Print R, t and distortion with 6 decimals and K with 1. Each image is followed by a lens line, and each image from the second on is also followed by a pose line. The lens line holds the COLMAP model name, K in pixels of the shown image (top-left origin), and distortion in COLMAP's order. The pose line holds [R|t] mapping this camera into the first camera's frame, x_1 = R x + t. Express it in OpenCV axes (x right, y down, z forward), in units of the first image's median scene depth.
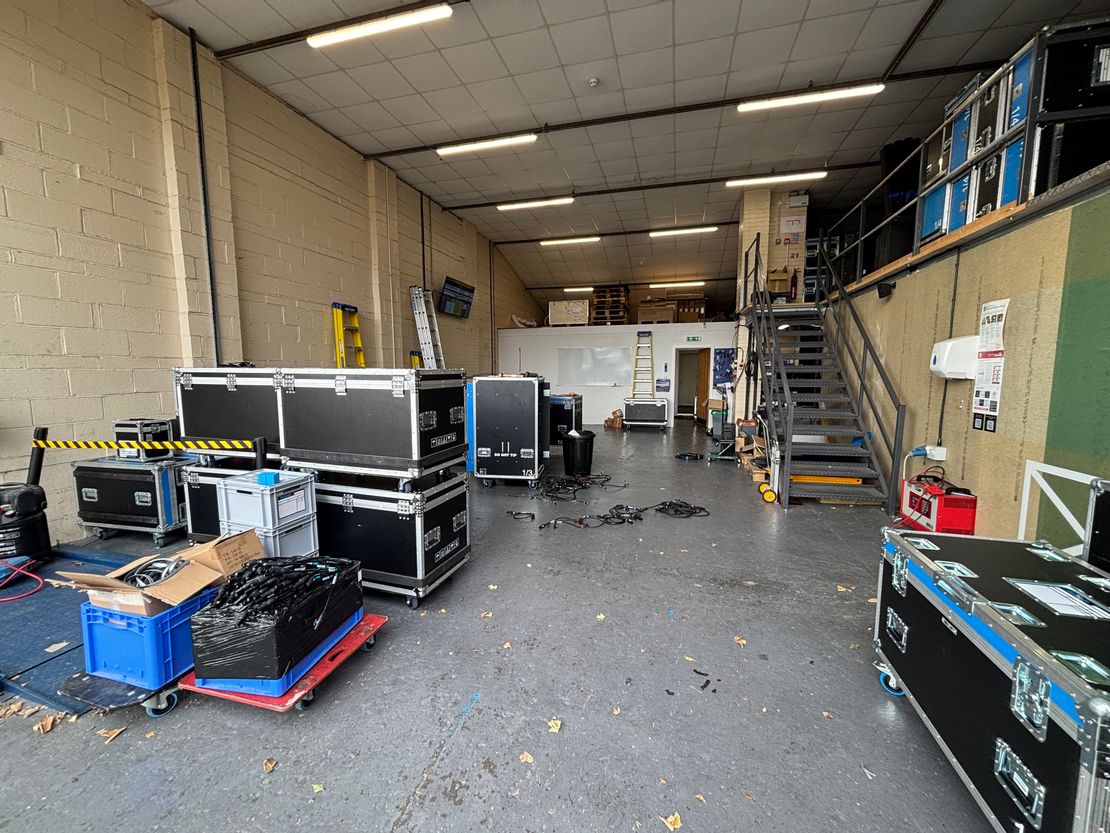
lens RADIAL K [[445.4, 0, 553.6], [0, 445.4, 417.6], [0, 0, 1]] dist [-0.001424, 0.000241]
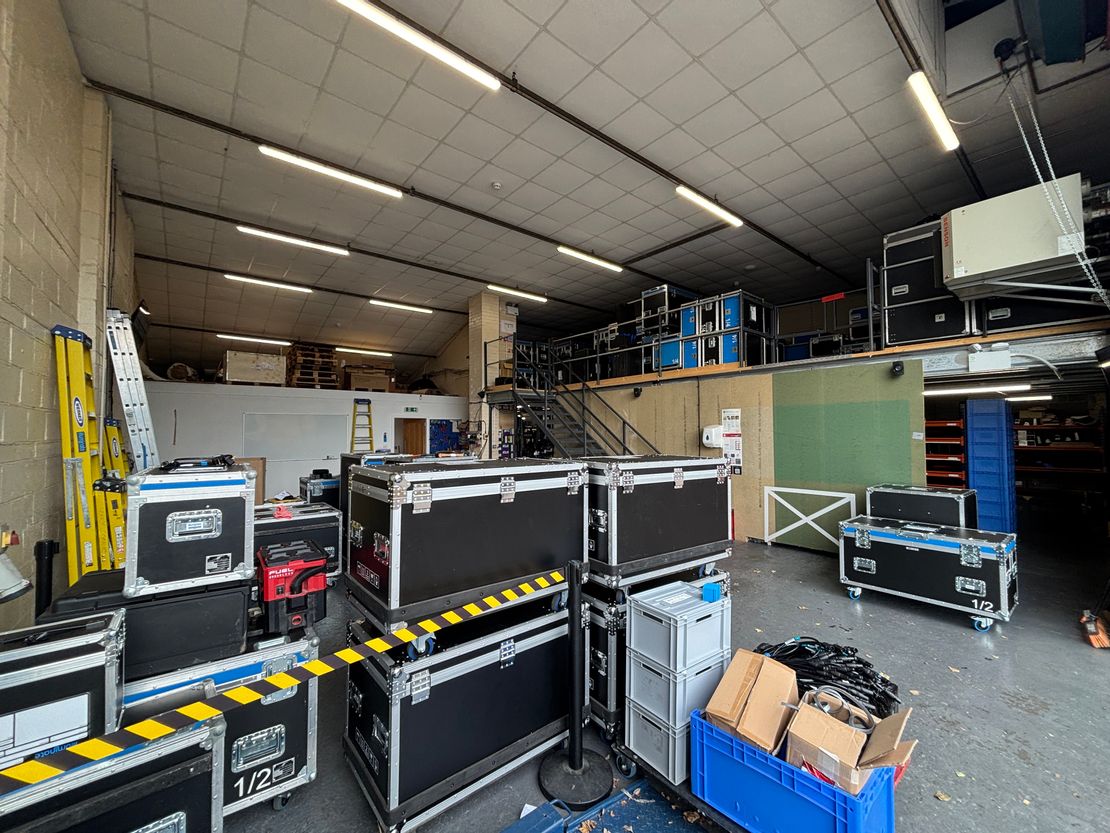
lens RADIAL K [[445.4, 0, 548.8], [0, 445.4, 418.3], [0, 0, 1]] dist [-0.001424, 0.000241]
pose [[0.578926, 0.023980, 0.815027, -0.442215], [0.089279, 0.991693, -0.092595, -0.042279], [-0.810478, 0.126370, 0.571976, 0.205763]]
